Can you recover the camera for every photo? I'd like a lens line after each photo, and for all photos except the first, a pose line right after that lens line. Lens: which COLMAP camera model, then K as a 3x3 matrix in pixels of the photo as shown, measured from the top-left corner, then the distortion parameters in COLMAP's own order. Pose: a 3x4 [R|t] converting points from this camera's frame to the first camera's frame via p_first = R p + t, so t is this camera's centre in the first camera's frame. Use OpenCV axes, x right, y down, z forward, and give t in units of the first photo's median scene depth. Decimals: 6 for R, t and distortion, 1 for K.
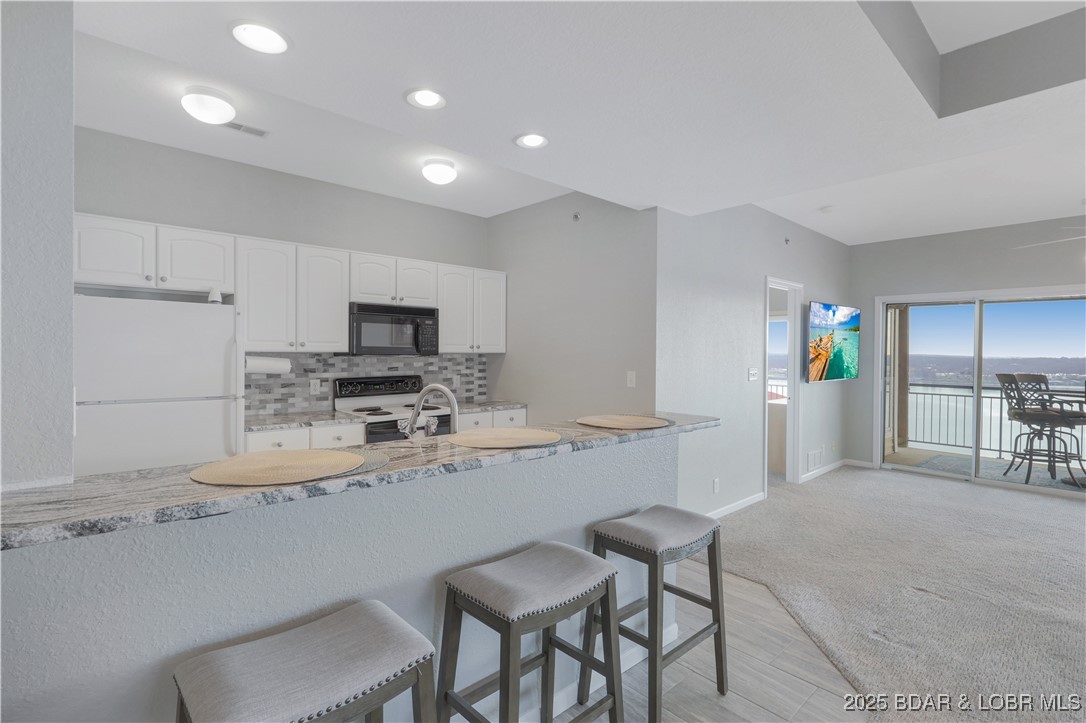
lens RADIAL K [[517.4, 0, 542.1], [0, 517.4, 357.0], [0, 0, 1]] dist [0.001083, 0.000277]
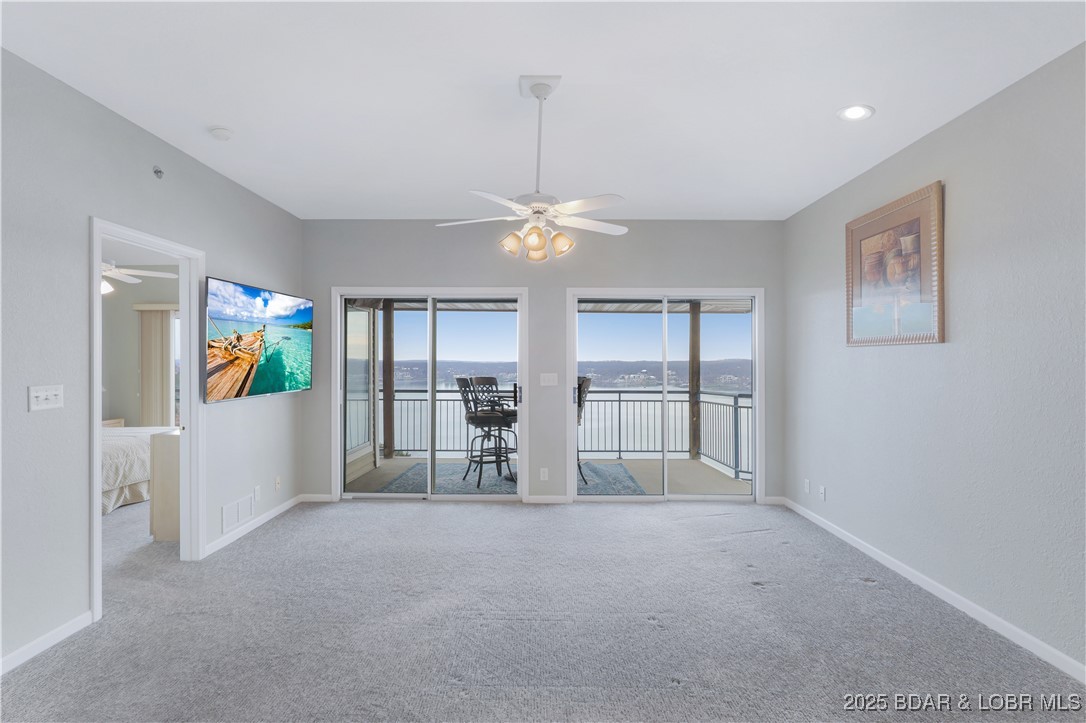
lens RADIAL K [[517.4, 0, 542.1], [0, 517.4, 357.0], [0, 0, 1]] dist [0.001083, 0.000277]
pose [[0.681778, -0.001774, 0.731557, 0.390188], [0.011393, 0.999902, -0.008193, 0.003117], [-0.731470, 0.013921, 0.681732, 0.303705]]
